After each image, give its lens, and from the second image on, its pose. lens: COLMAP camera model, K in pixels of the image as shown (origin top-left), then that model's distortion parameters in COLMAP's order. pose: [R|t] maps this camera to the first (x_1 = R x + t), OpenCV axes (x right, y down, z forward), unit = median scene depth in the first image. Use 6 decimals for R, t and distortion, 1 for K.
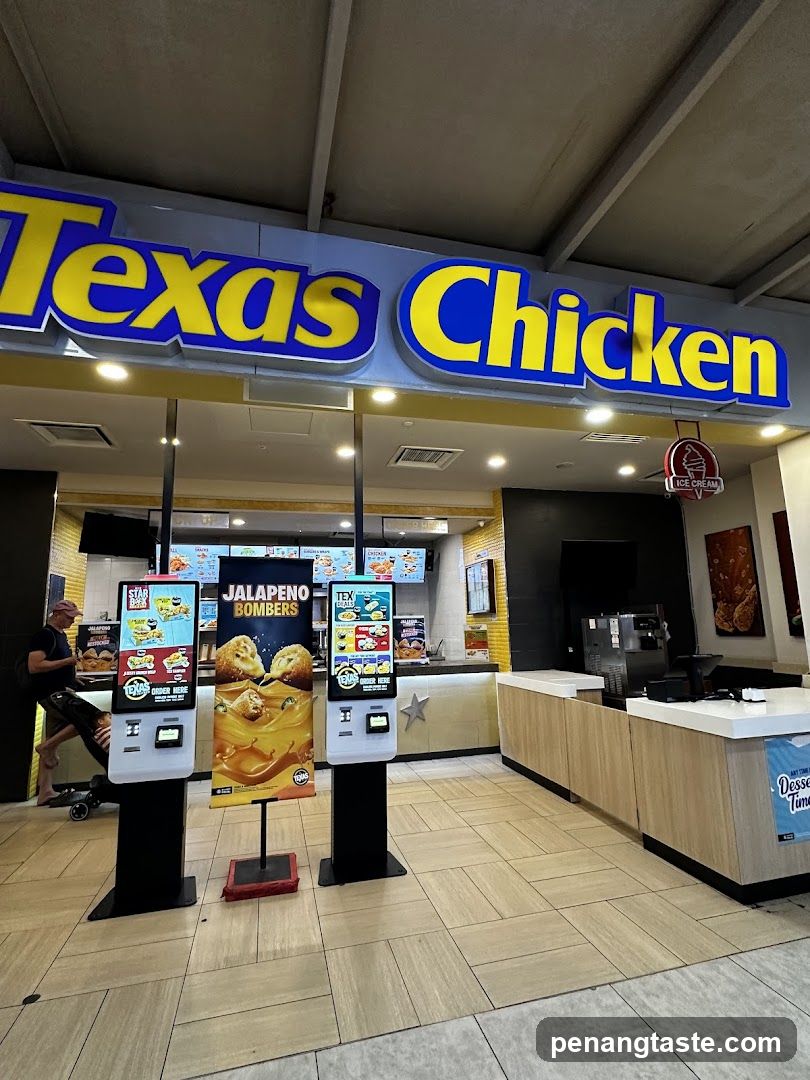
lens RADIAL K [[429.0, 0, 405.0], [0, 429.0, 540.0], [0, 0, 1]] dist [-0.002146, -0.000217]
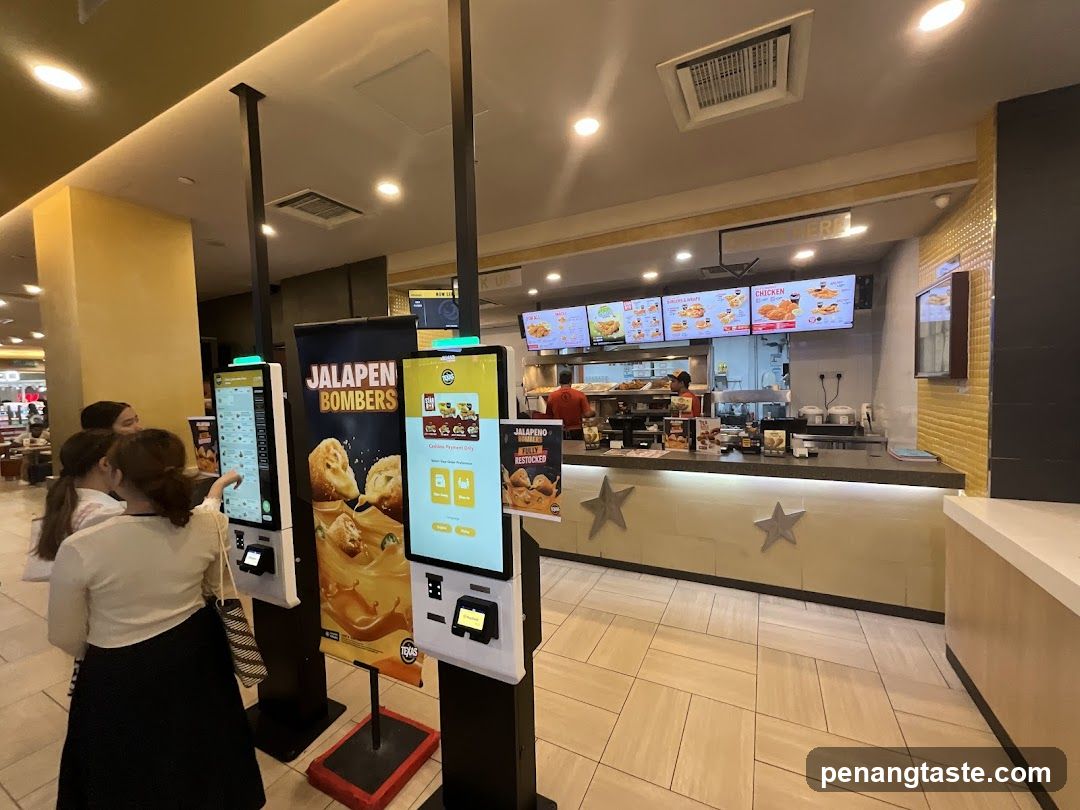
lens RADIAL K [[429.0, 0, 536.9], [0, 429.0, 399.6], [0, 0, 1]] dist [-0.002146, -0.000217]
pose [[0.779764, 0.018057, -0.625814, 0.302861], [0.129701, 0.973240, 0.189688, 0.072027], [0.612492, -0.229081, 0.756555, 0.675827]]
